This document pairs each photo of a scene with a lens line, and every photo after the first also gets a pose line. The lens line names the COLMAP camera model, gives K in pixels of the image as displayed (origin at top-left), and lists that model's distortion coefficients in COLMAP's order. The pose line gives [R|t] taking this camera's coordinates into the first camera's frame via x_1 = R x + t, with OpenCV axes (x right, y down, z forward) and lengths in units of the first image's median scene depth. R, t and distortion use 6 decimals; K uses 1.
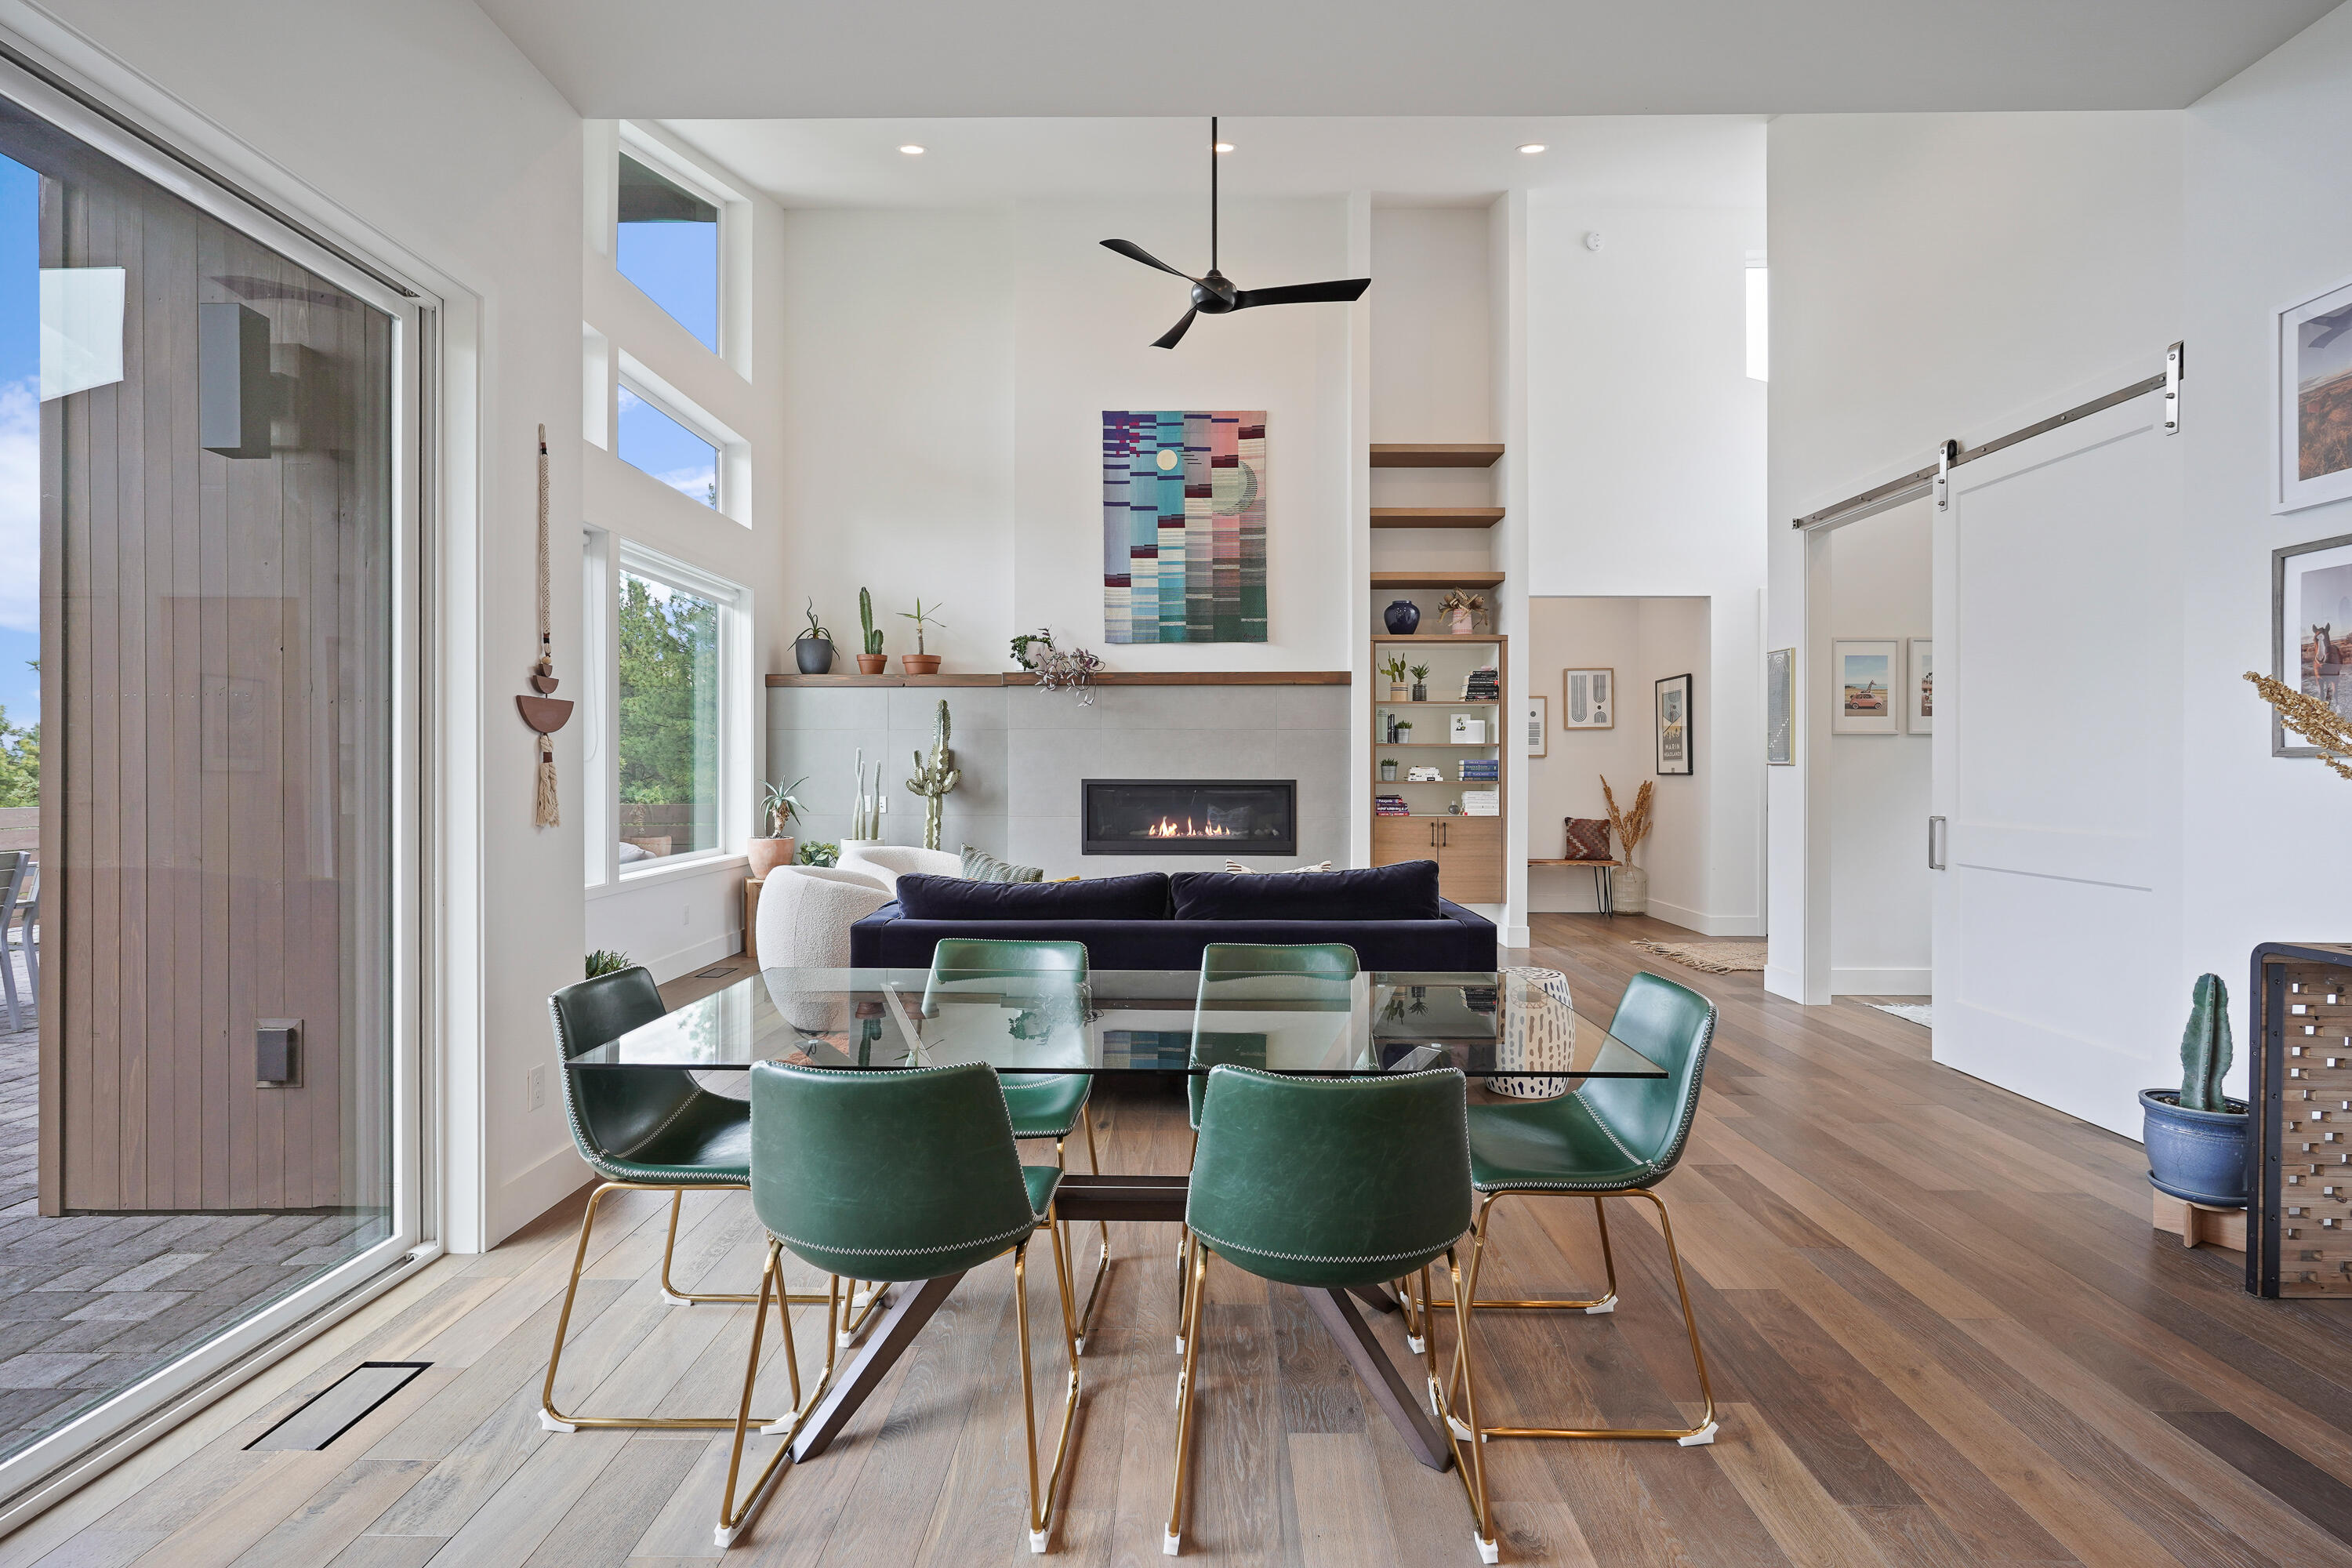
lens RADIAL K [[1142.1, 0, 1190.9], [0, 1142.1, 776.6], [0, 0, 1]] dist [-0.008895, 0.004633]
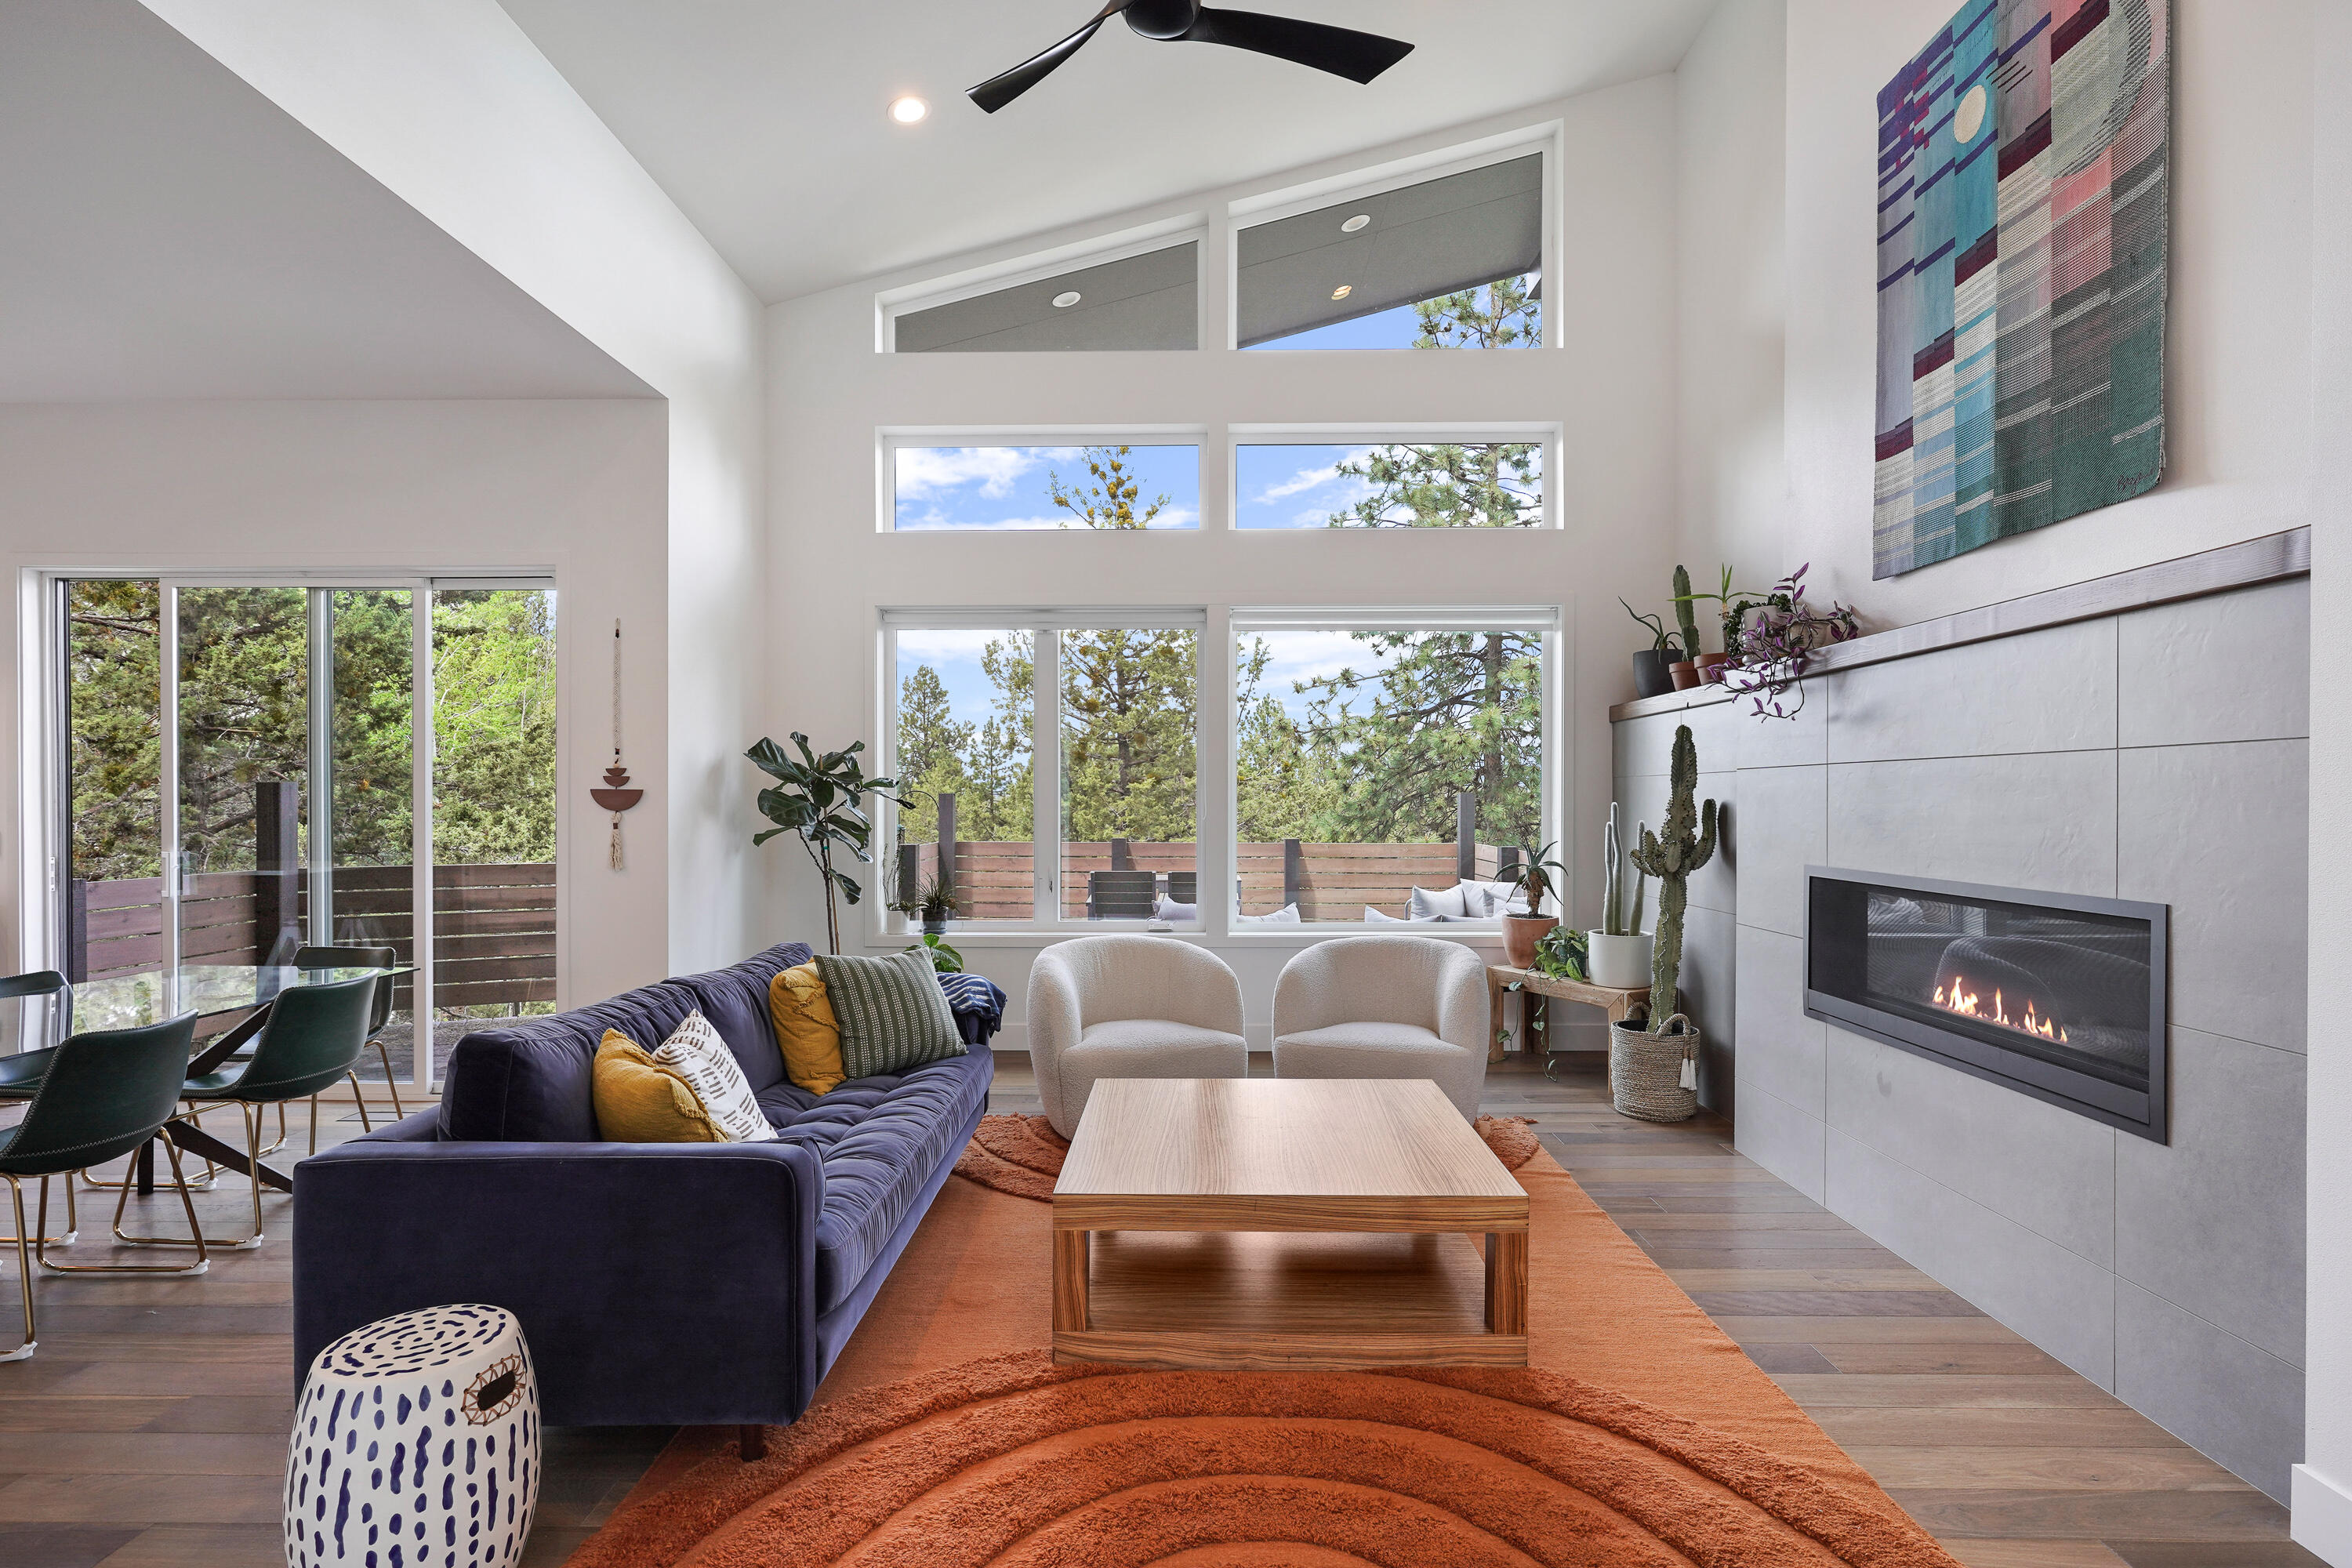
lens RADIAL K [[1142.1, 0, 1179.8], [0, 1142.1, 810.3], [0, 0, 1]] dist [-0.008895, 0.004633]
pose [[-0.016260, 0.009424, -0.999823, 0.405001], [-0.007626, 0.999925, 0.009549, -0.023936], [0.999839, 0.007779, -0.016187, 0.720561]]
